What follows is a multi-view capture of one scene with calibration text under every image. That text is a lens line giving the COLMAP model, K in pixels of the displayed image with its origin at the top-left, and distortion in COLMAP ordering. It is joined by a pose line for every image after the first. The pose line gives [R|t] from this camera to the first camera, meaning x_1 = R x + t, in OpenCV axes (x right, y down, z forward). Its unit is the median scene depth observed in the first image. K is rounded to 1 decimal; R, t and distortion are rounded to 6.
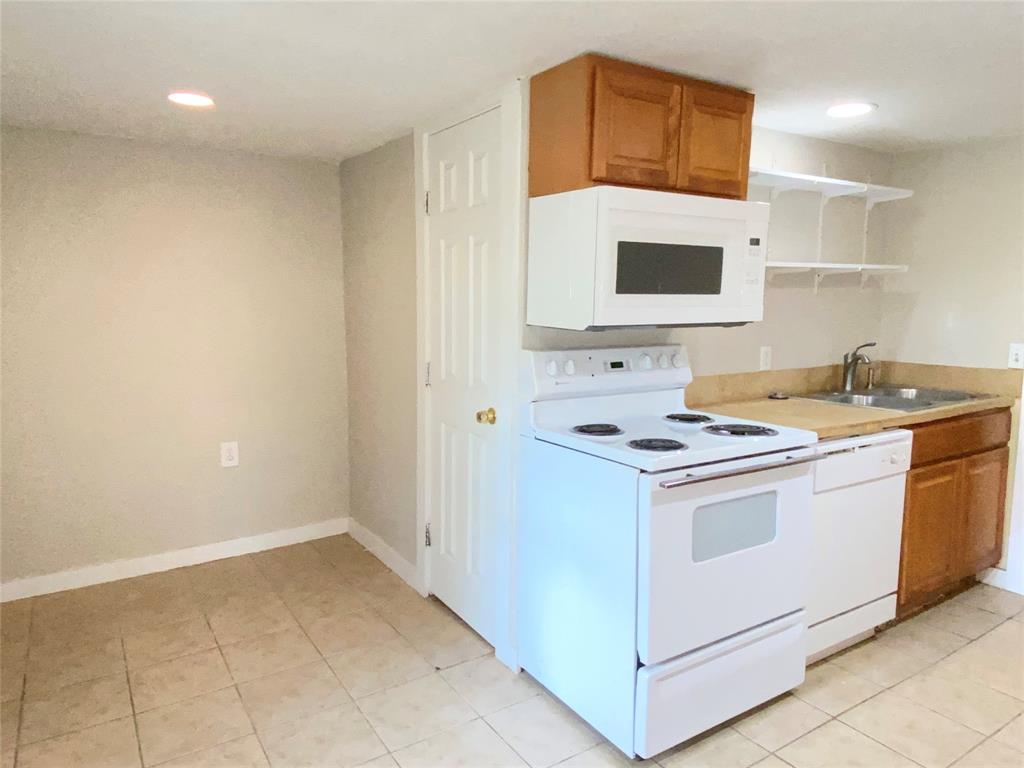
lens RADIAL K [[682.9, 0, 511.6], [0, 682.9, 382.3], [0, 0, 1]] dist [0.084914, -0.000327]
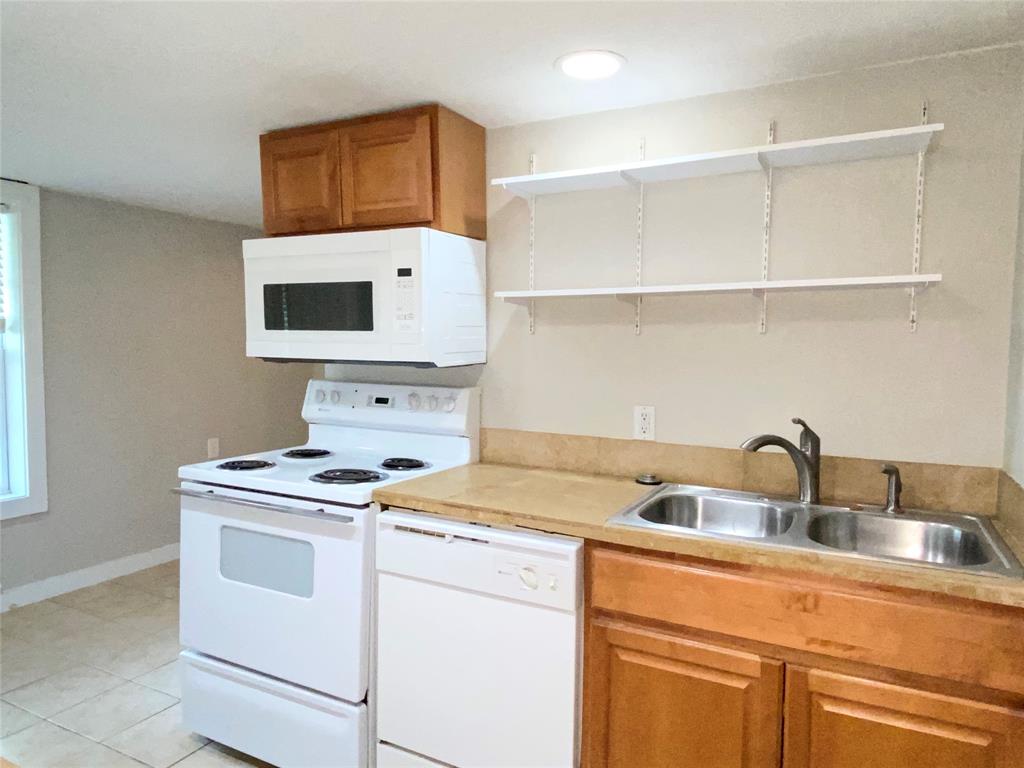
lens RADIAL K [[682.9, 0, 512.6], [0, 682.9, 385.7], [0, 0, 1]] dist [0.084914, -0.000327]
pose [[0.472361, 0.060176, -0.879348, 1.196256], [-0.115596, 0.993279, 0.005878, -0.079567], [0.873792, 0.098872, 0.476143, 0.715413]]
